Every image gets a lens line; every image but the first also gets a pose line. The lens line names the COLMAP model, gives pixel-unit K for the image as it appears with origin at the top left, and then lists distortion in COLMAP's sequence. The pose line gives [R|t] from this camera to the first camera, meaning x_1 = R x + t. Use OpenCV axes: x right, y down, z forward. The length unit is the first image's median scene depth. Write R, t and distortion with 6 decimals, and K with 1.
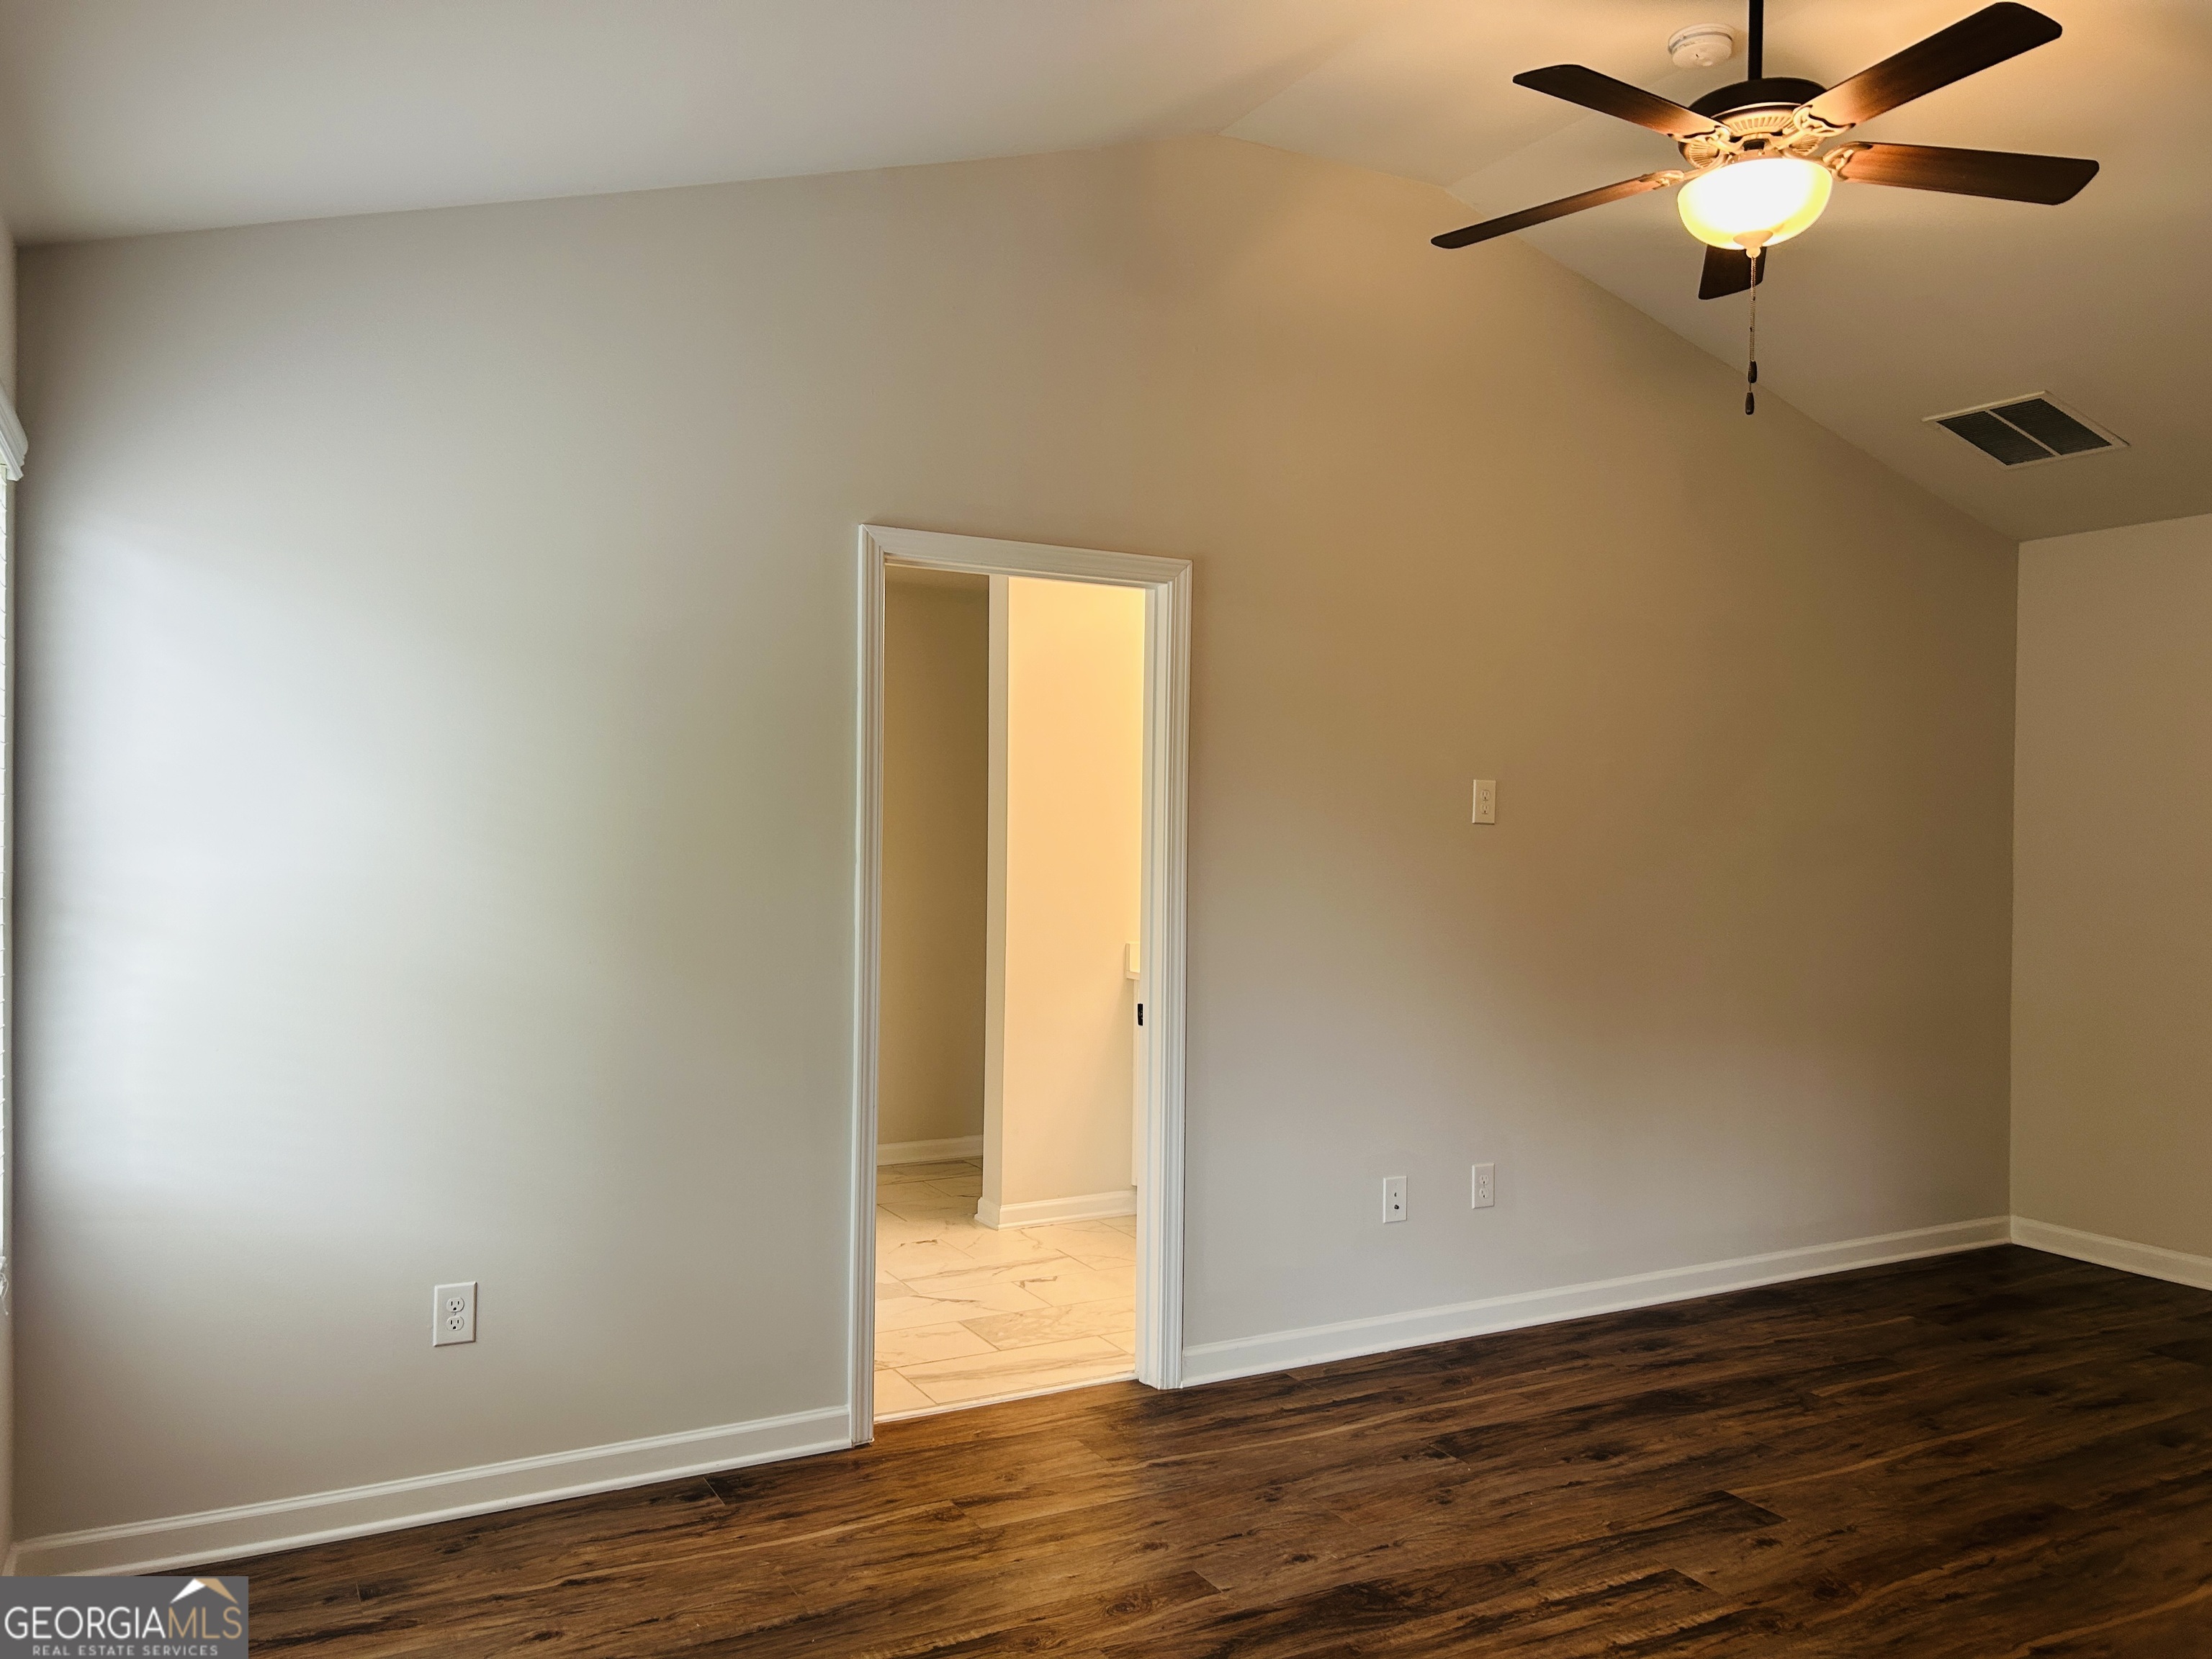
lens RADIAL K [[1657.1, 0, 1117.4], [0, 1657.1, 833.4], [0, 0, 1]] dist [0.052990, -0.059814]
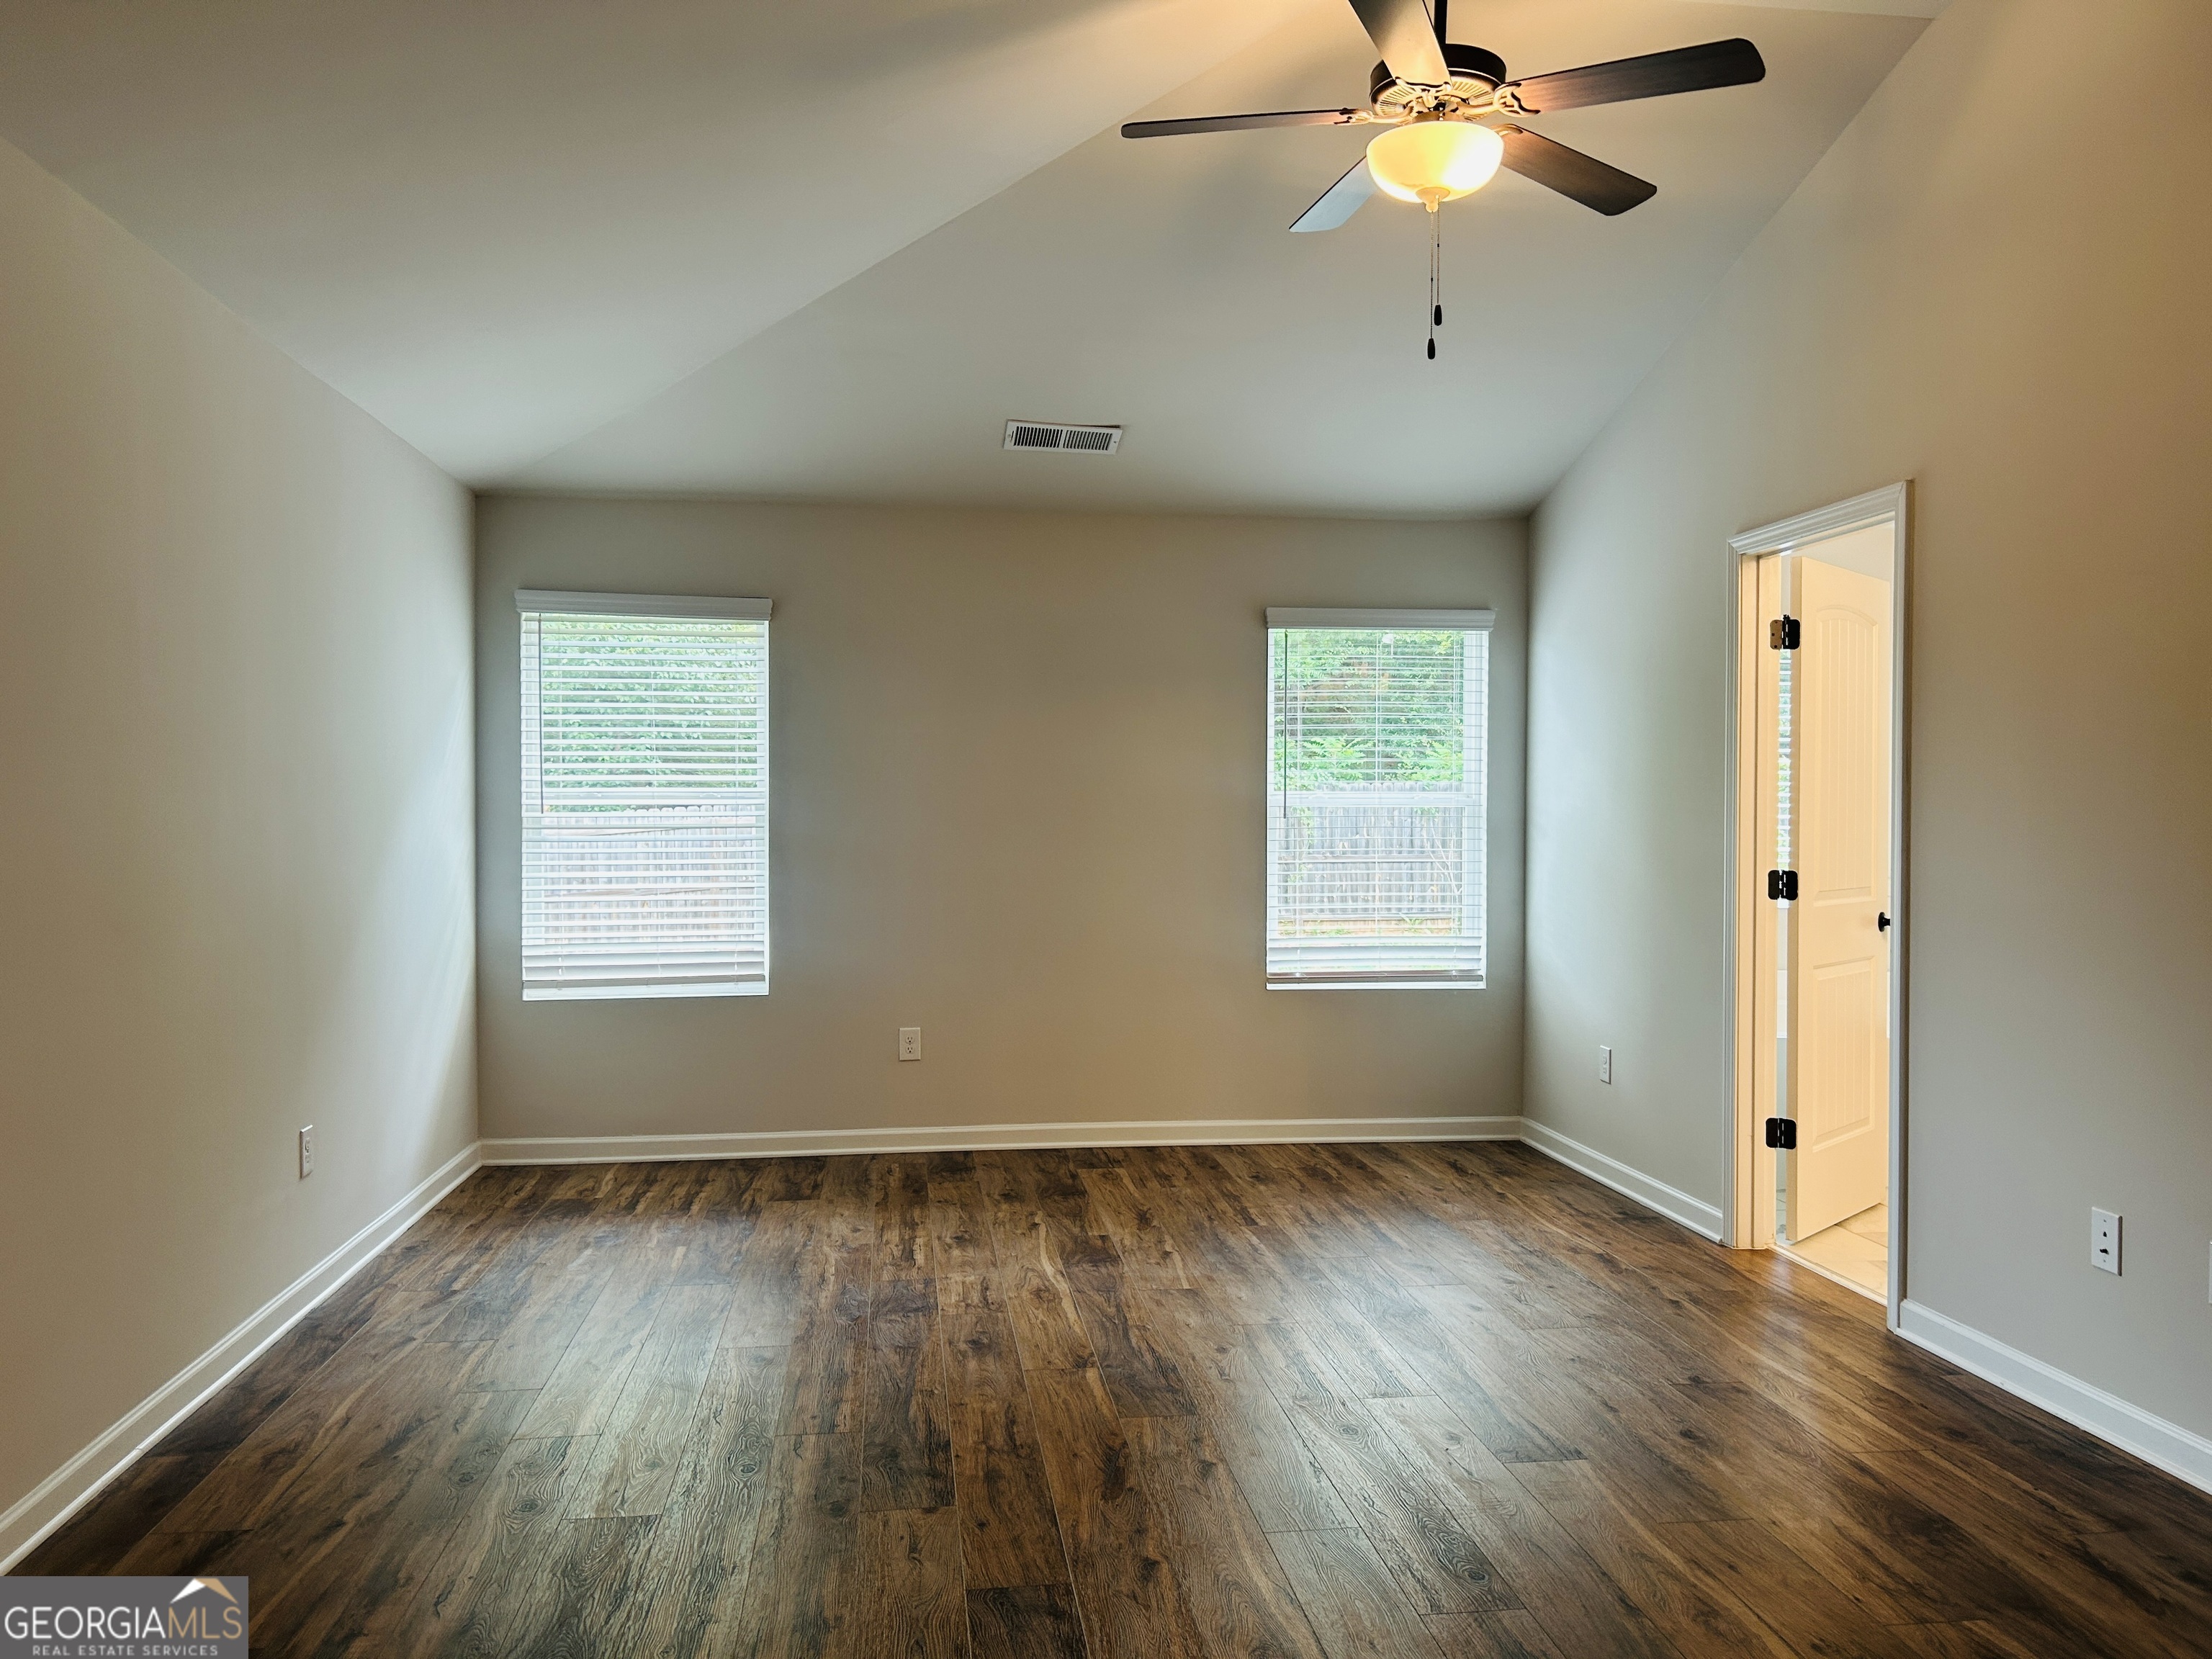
lens RADIAL K [[1657.1, 0, 1117.4], [0, 1657.1, 833.4], [0, 0, 1]] dist [0.052990, -0.059814]
pose [[-0.353280, 0.001508, -0.935517, 1.102593], [-0.003176, 0.999991, 0.002811, 0.037751], [0.935512, 0.003964, -0.353272, 0.906715]]
